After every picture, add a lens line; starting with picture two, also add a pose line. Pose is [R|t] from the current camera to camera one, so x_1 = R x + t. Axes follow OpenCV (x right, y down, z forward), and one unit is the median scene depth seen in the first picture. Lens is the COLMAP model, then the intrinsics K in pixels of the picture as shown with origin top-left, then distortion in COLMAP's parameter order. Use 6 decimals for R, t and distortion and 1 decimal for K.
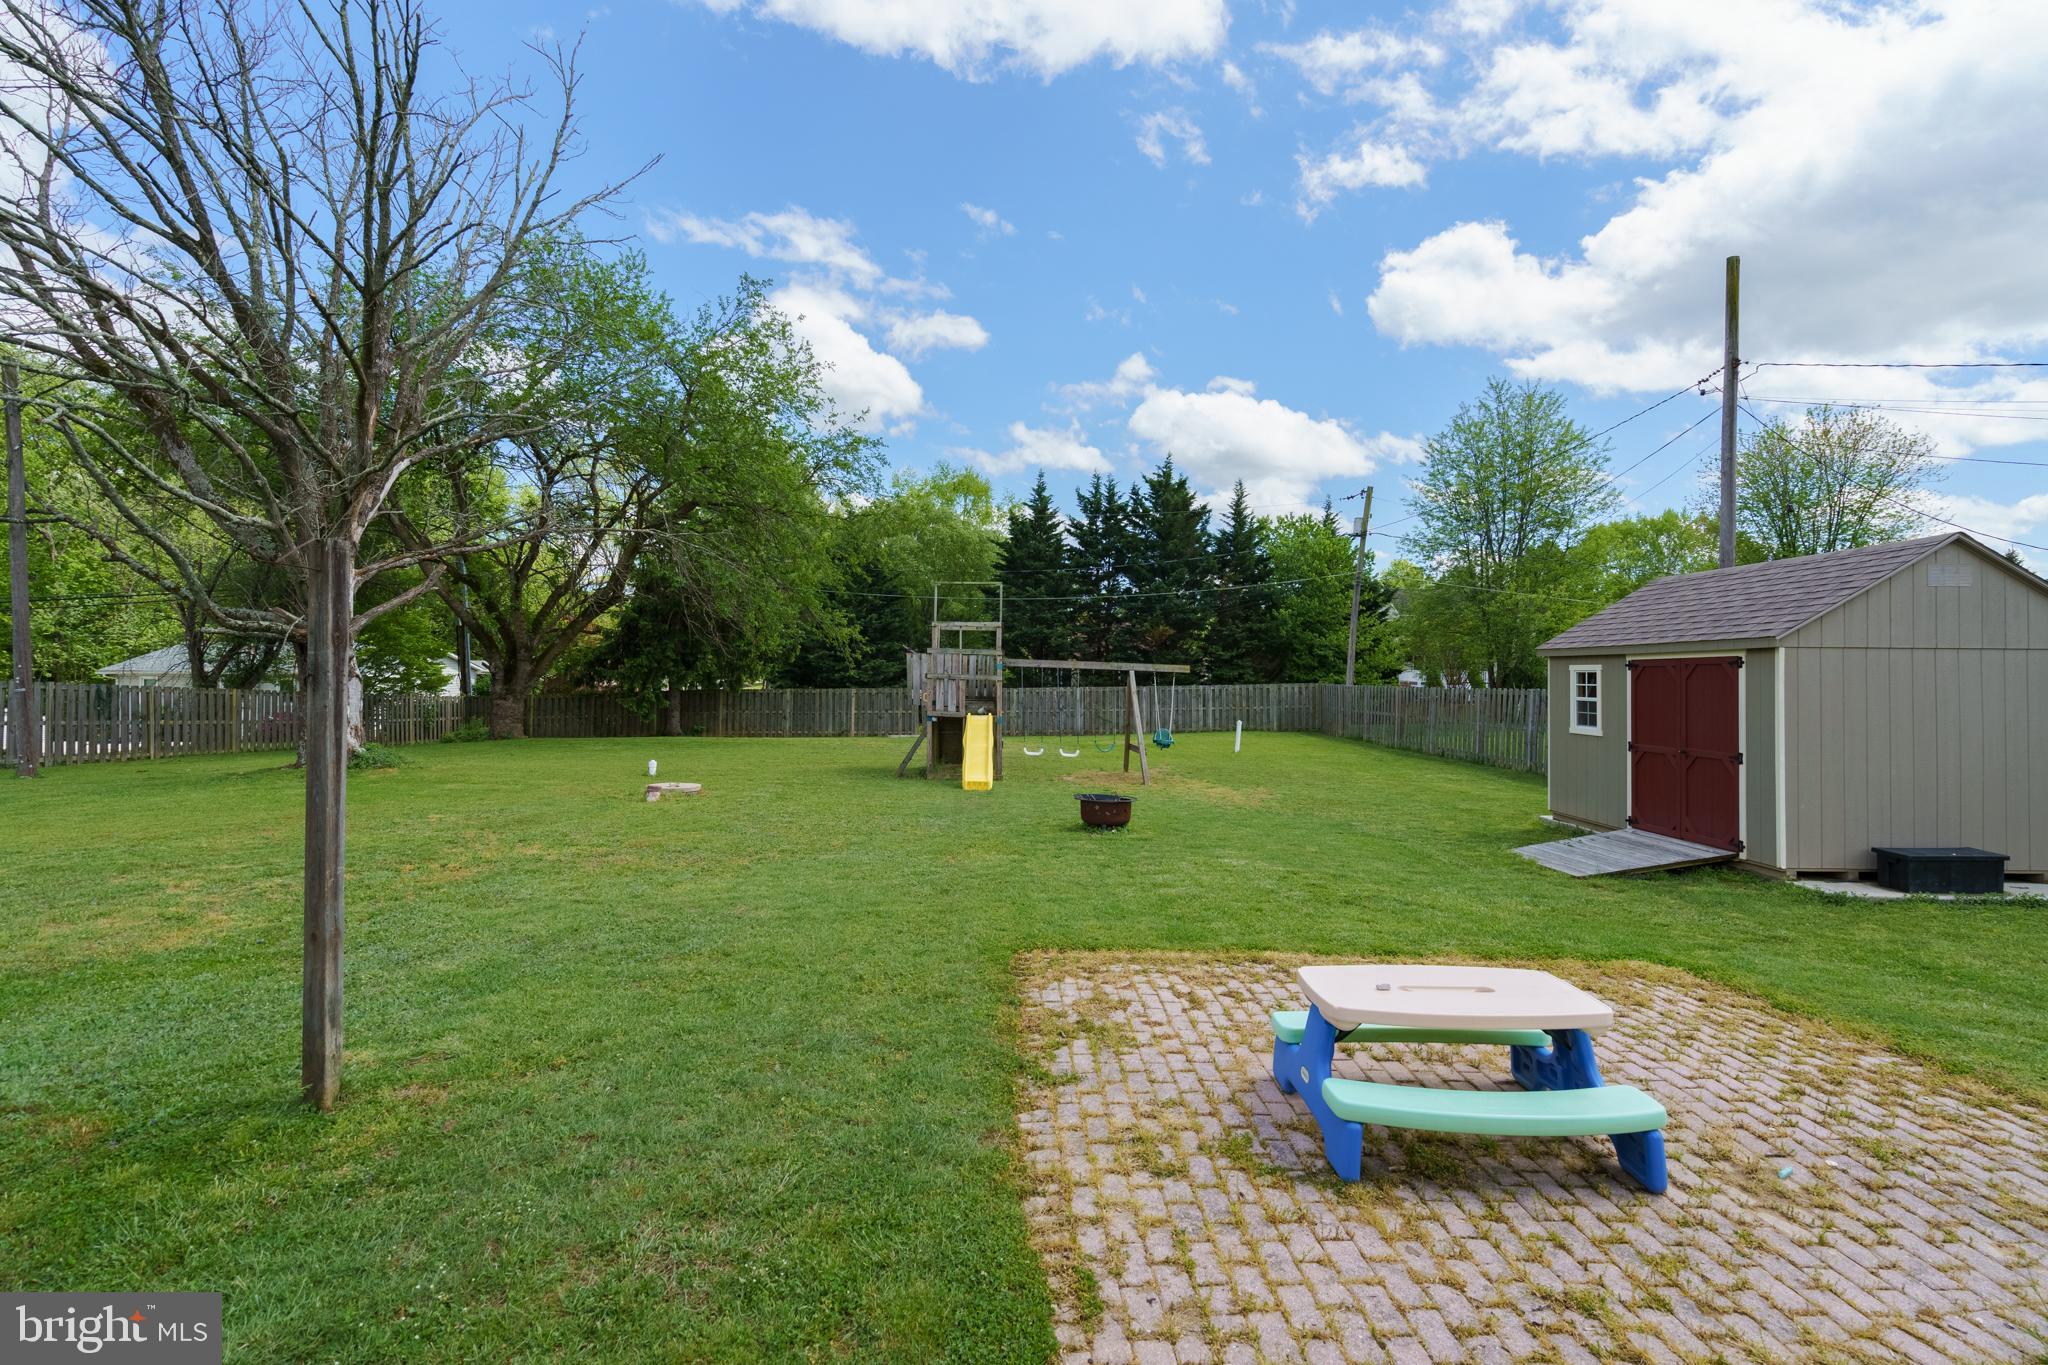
lens RADIAL K [[942.8, 0, 1005.7], [0, 942.8, 665.0], [0, 0, 1]] dist [-0.005090, 0.001625]
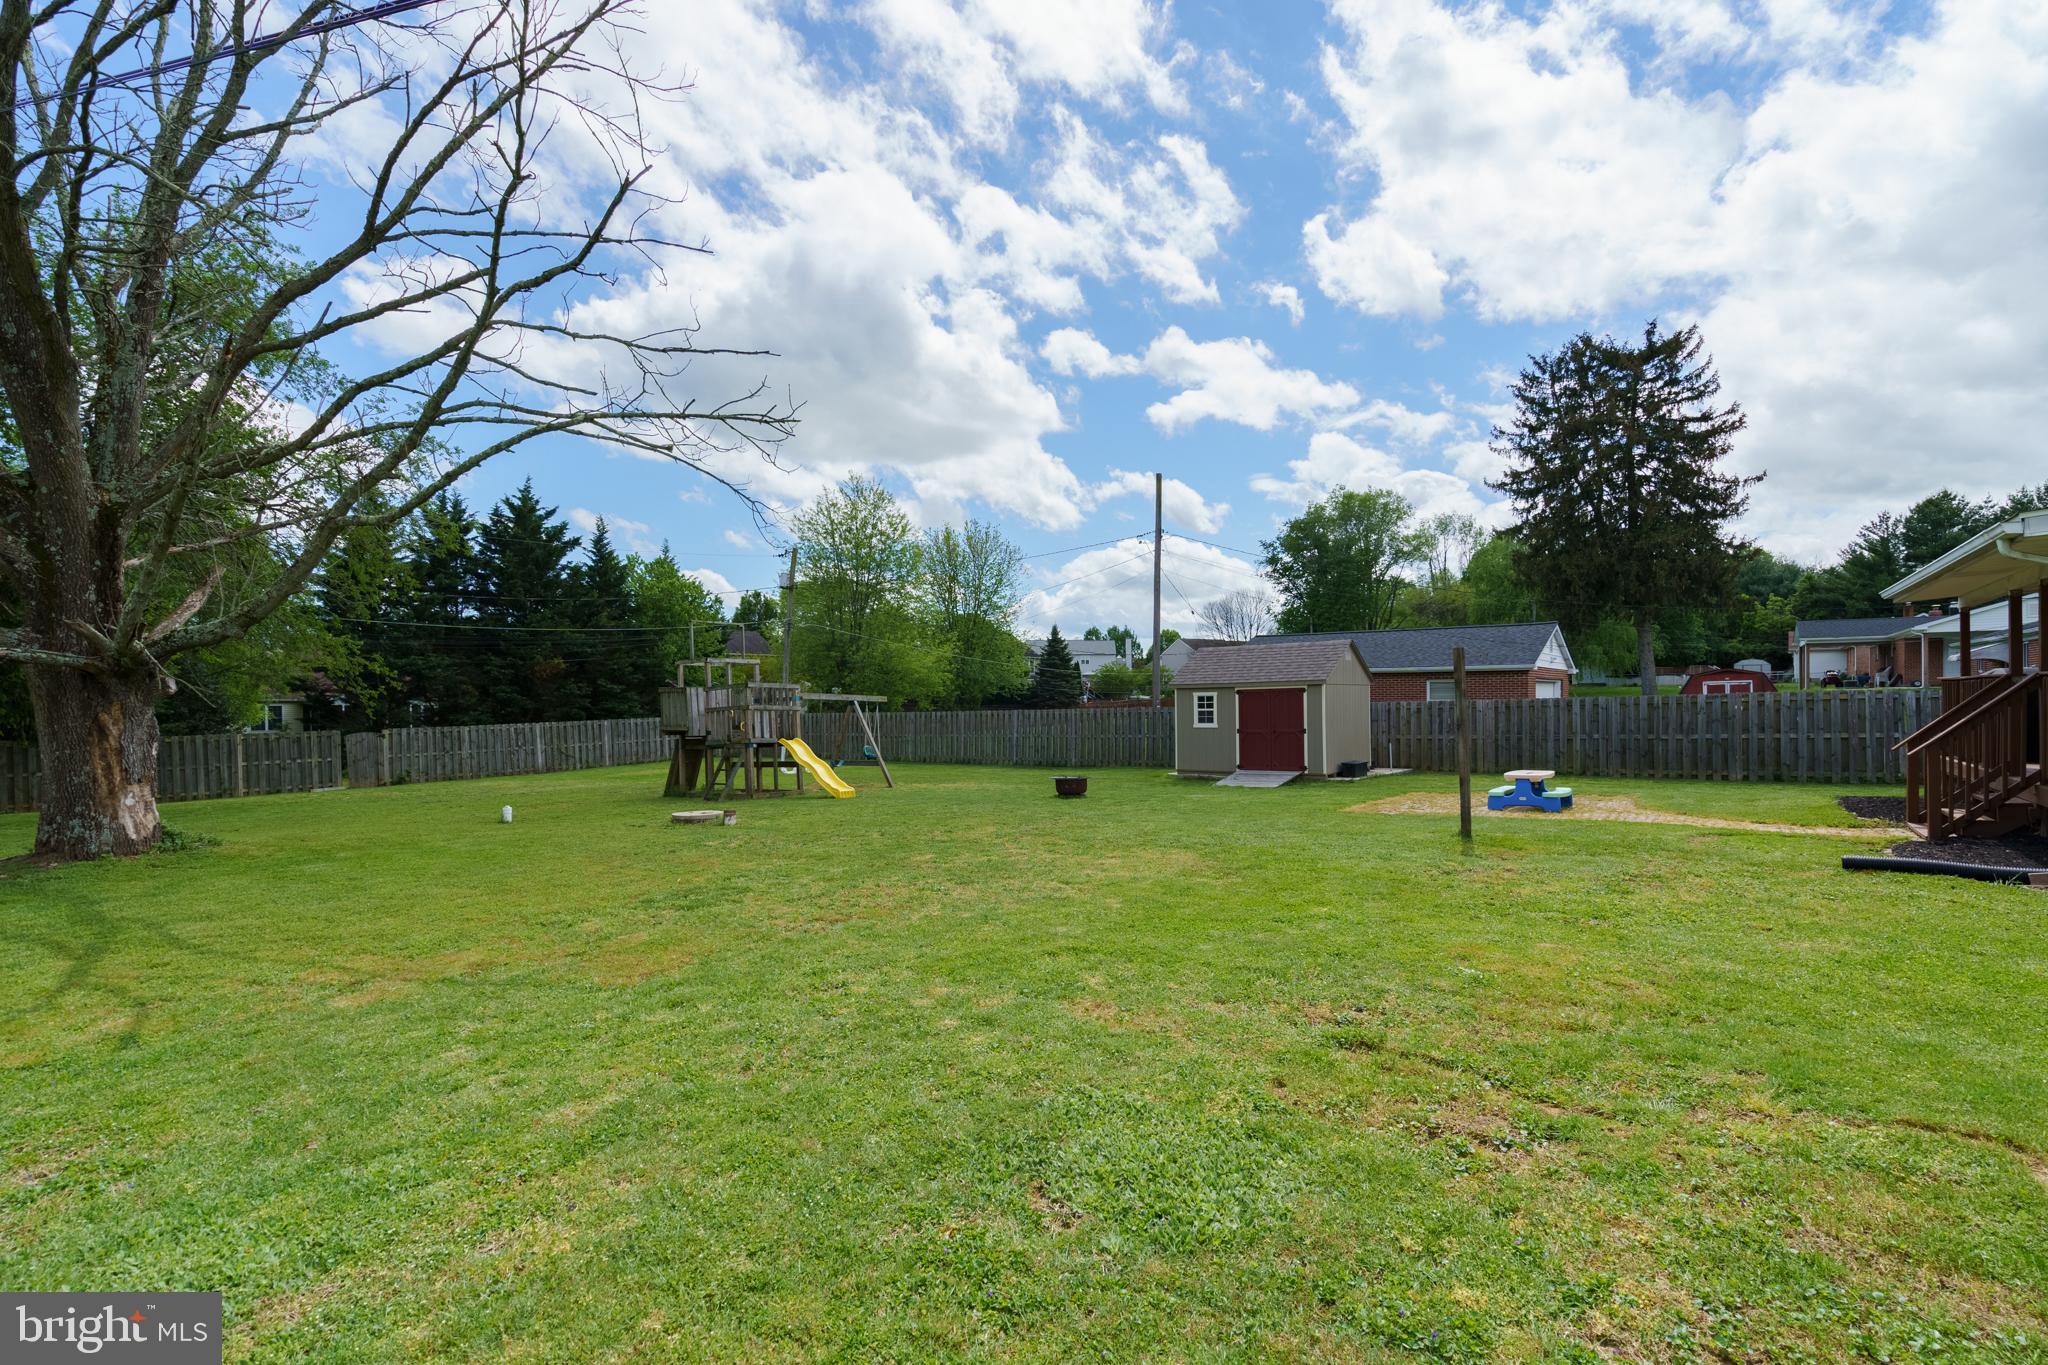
lens RADIAL K [[942.8, 0, 1040.0], [0, 942.8, 691.4], [0, 0, 1]] dist [-0.005090, 0.001625]
pose [[0.614767, -0.005048, 0.788692, -1.152036], [0.011047, 0.999937, -0.002211, -0.001561], [-0.788631, 0.010072, 0.614784, 0.053191]]
